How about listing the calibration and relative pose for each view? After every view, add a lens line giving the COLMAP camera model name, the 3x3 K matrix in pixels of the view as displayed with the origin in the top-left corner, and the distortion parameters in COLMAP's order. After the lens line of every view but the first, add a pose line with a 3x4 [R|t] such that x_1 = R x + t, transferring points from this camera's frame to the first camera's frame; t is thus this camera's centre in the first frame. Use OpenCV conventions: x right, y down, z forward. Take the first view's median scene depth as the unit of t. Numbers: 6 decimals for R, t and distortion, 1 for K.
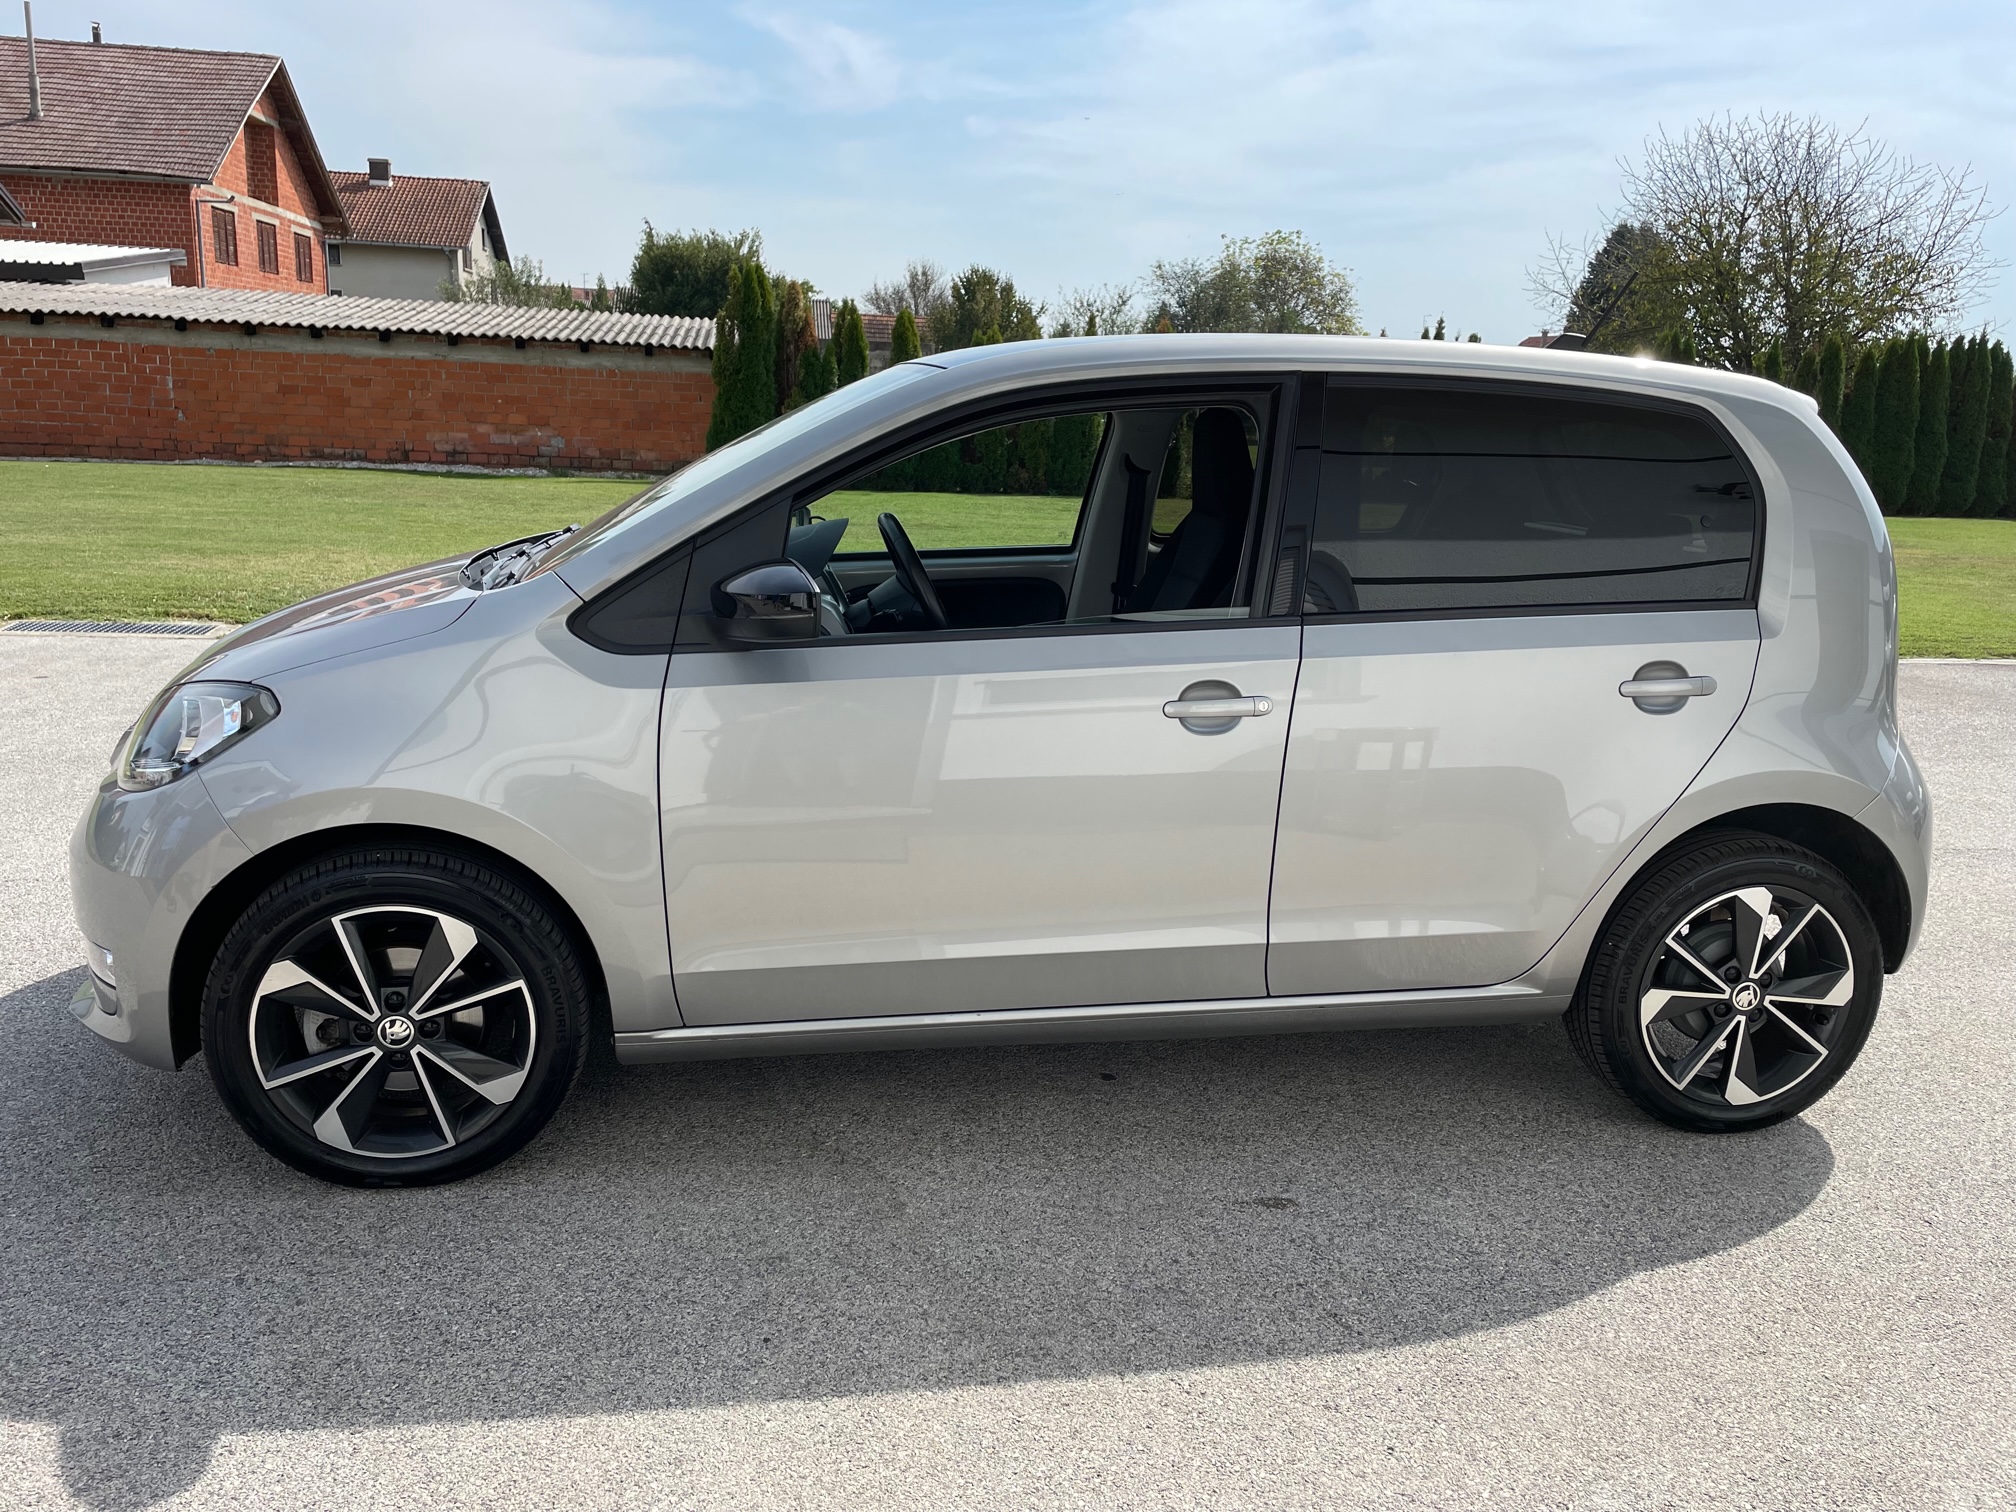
lens RADIAL K [[1521.7, 0, 1012.2], [0, 1521.7, 727.1], [0, 0, 1]] dist [0.093133, -0.123243]
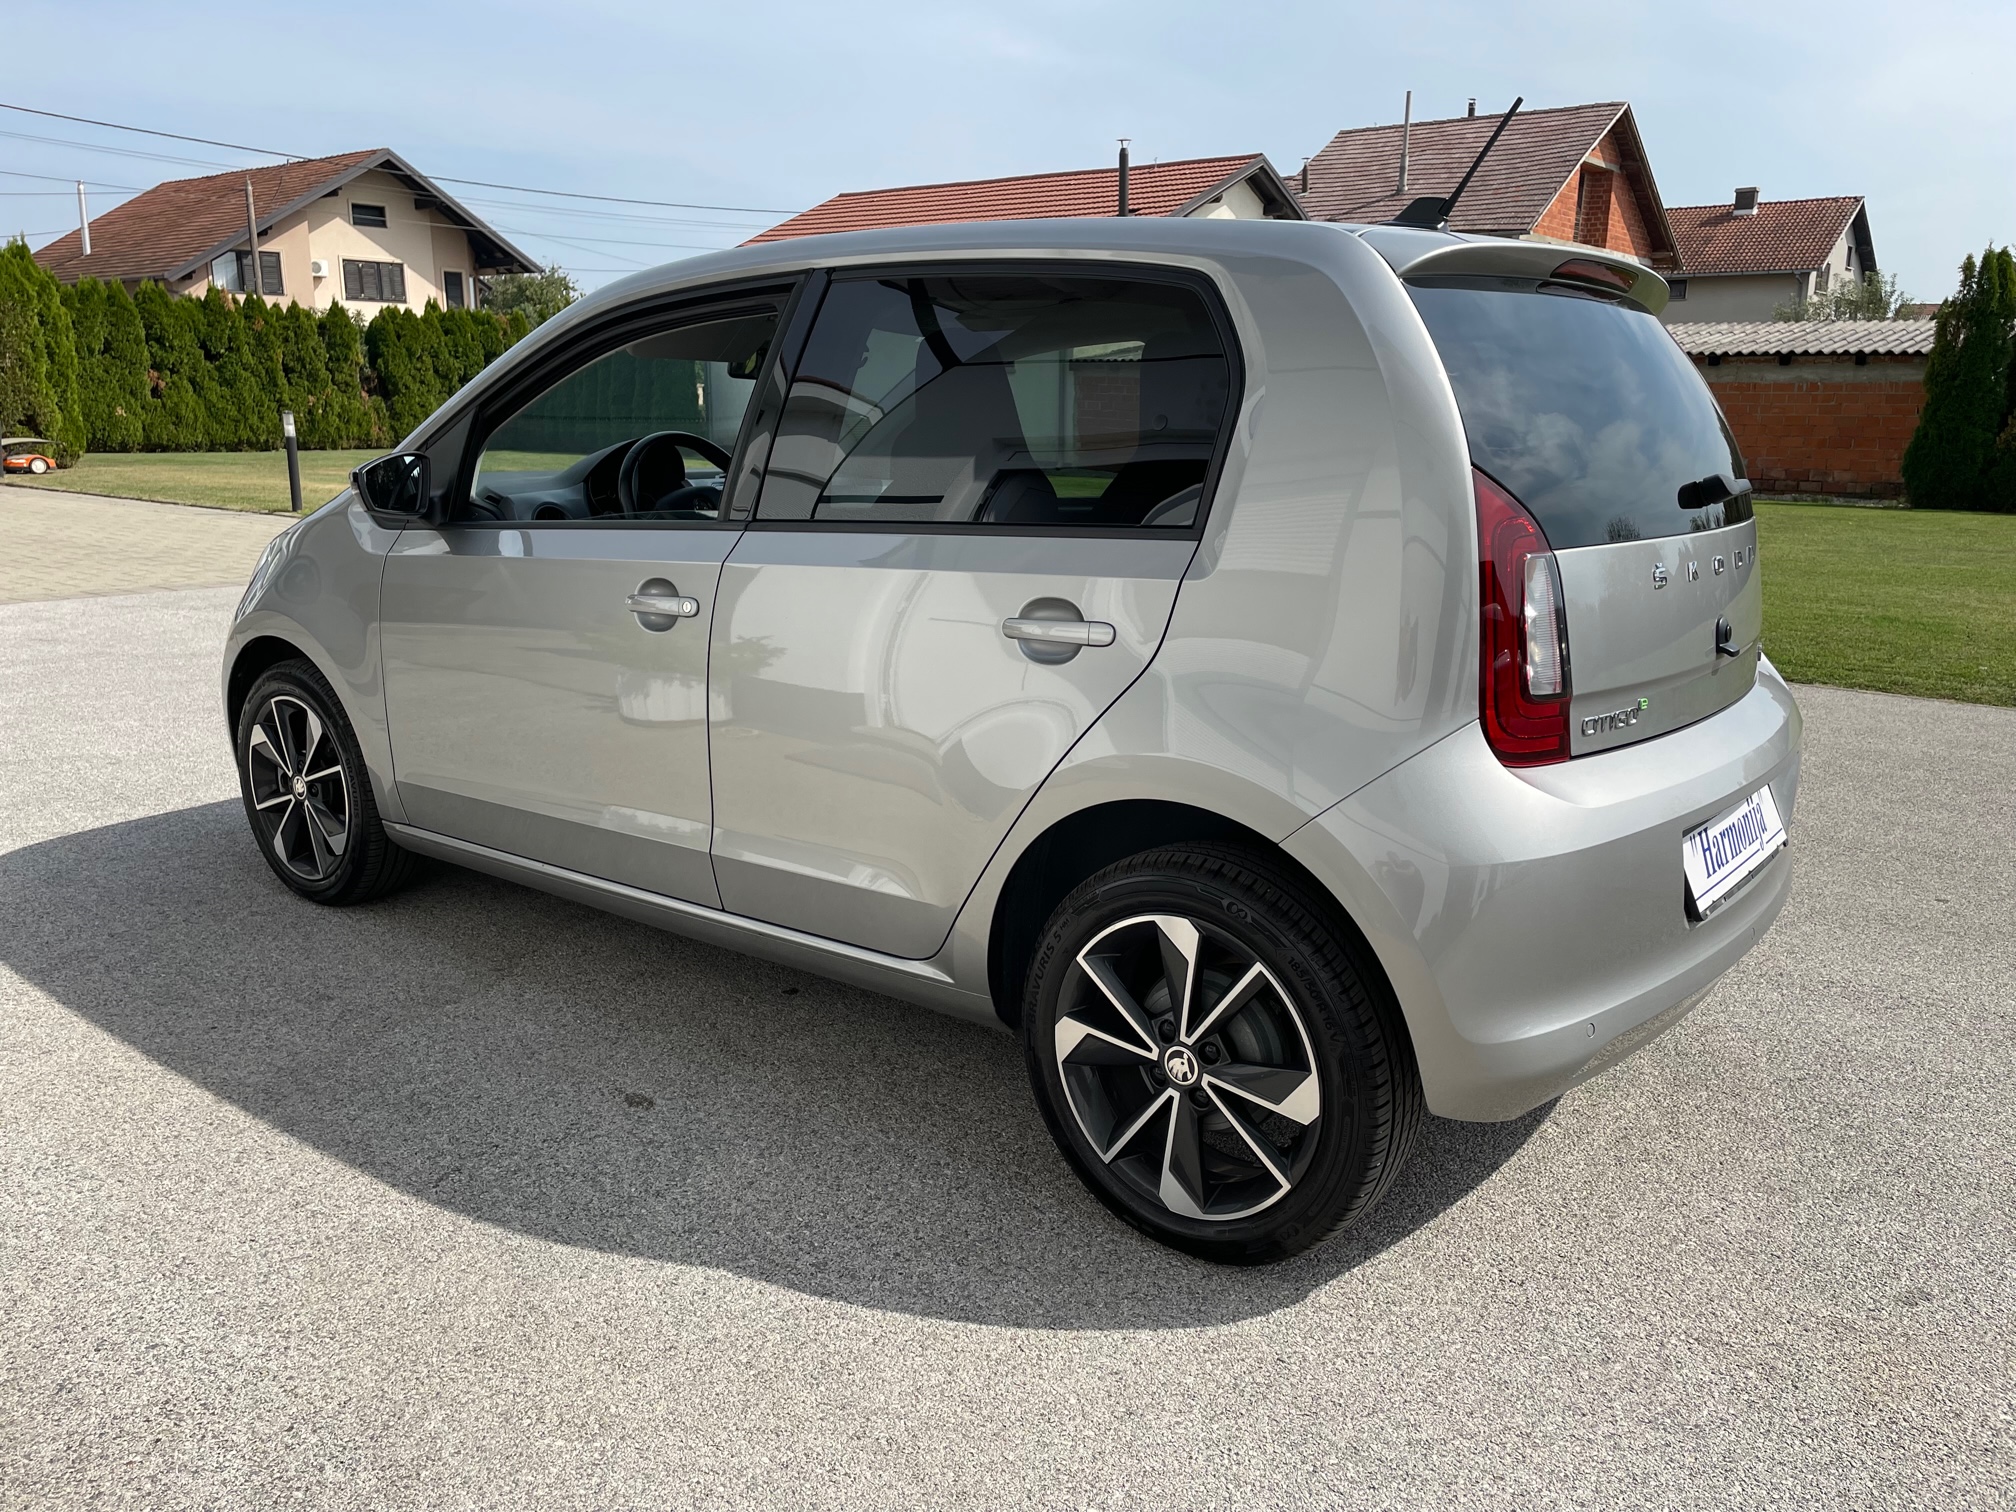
lens RADIAL K [[1521.7, 0, 1012.2], [0, 1521.7, 727.1], [0, 0, 1]] dist [0.093133, -0.123243]
pose [[0.671923, 0.121048, -0.730662, 0.946720], [-0.138300, 0.989707, 0.036781, -0.002111], [0.727594, 0.076337, 0.681748, 0.433948]]
